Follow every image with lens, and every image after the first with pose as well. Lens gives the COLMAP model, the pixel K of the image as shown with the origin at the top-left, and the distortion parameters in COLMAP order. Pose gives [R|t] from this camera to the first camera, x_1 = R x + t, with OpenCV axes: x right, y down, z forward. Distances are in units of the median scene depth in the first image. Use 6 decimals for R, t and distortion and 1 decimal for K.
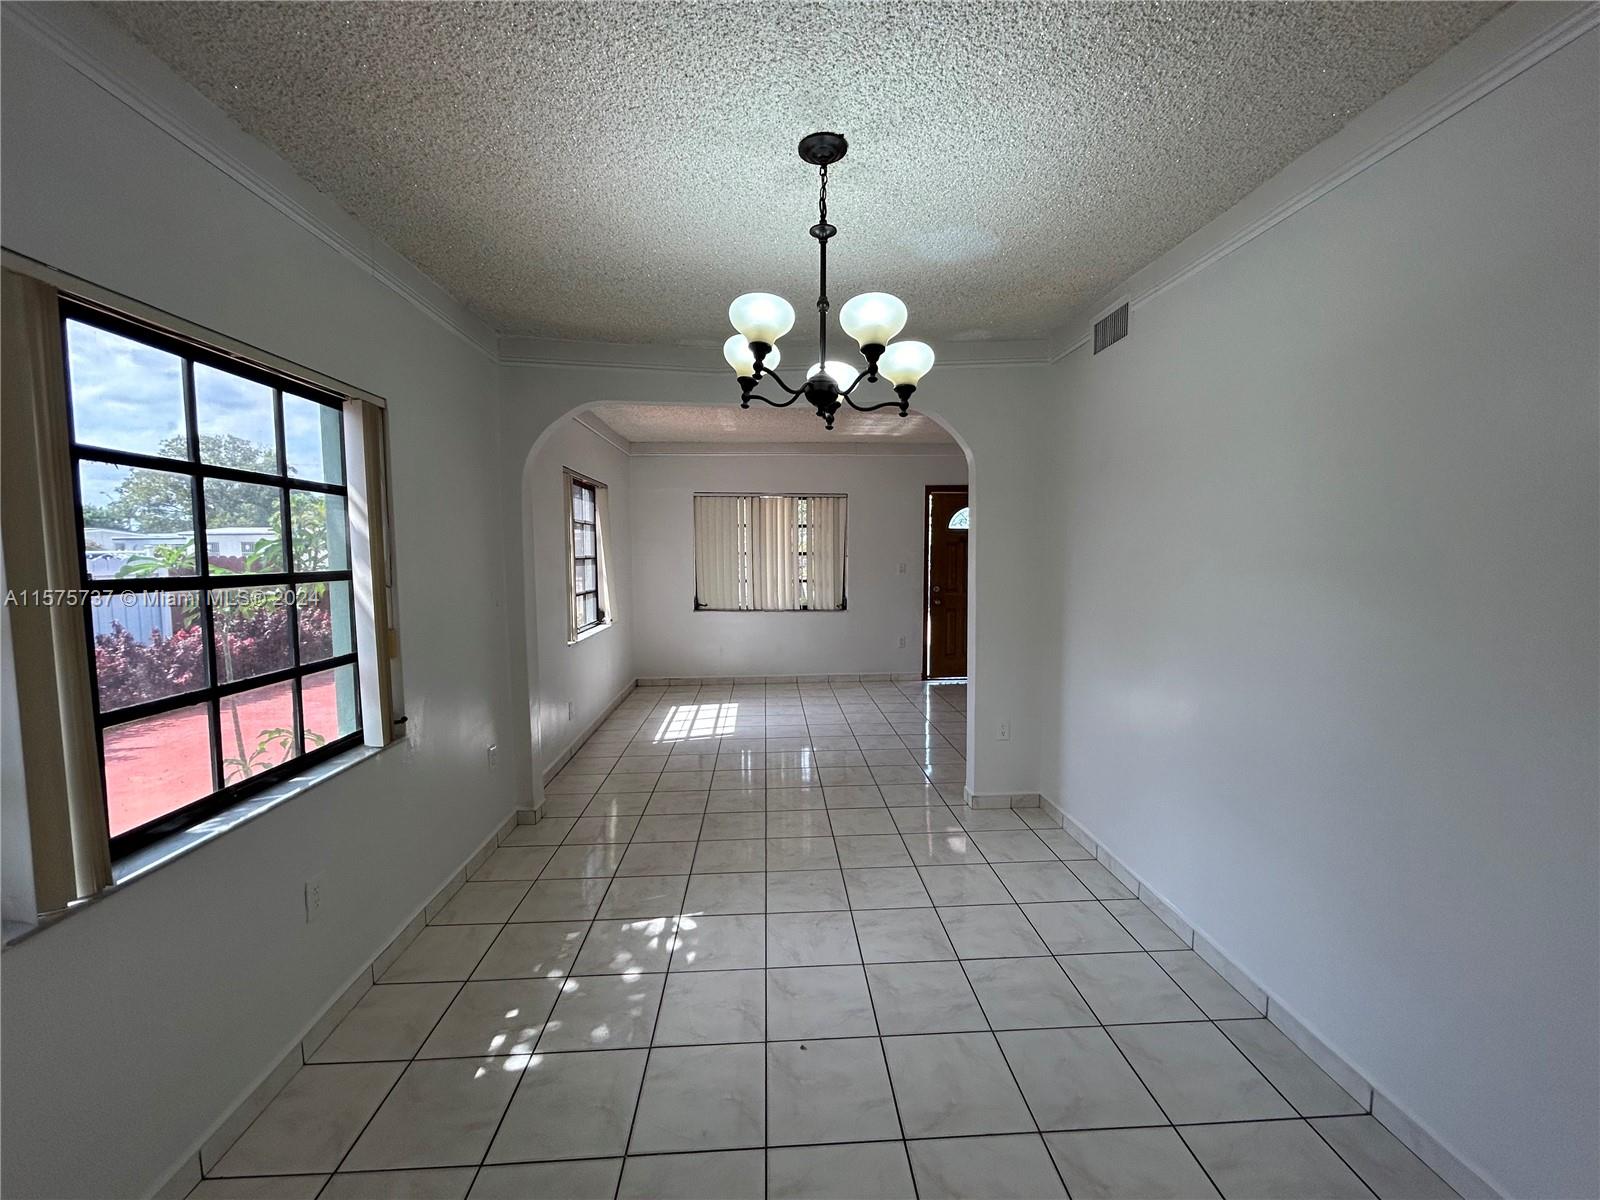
lens RADIAL K [[649.2, 0, 800.0], [0, 649.2, 600.0], [0, 0, 1]] dist [0.000315, 0.000061]
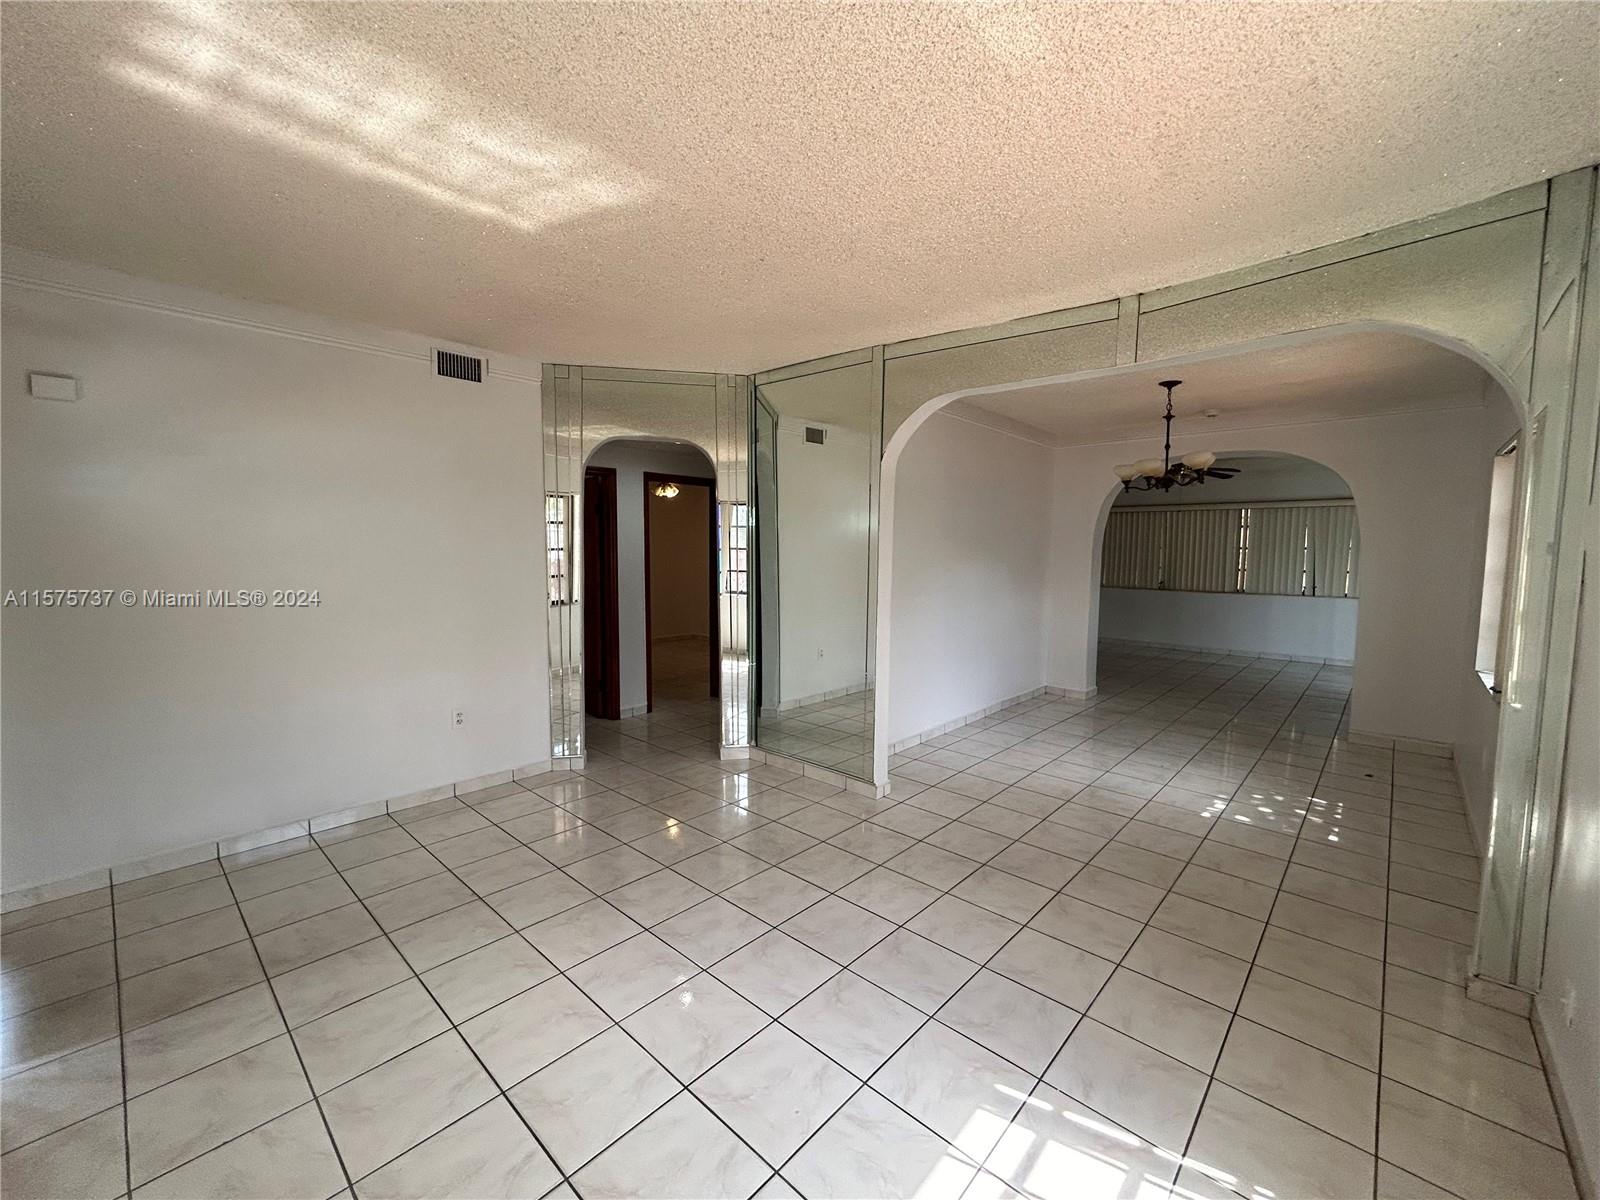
lens RADIAL K [[650.0, 0, 799.1], [0, 650.0, 599.8], [0, 0, 1]] dist [-0.000870, 0.000436]
pose [[-0.700224, -0.057512, 0.711603, -0.254465], [0.052260, 0.989947, 0.131431, -0.095180], [-0.712008, 0.129220, -0.690179, 1.244640]]
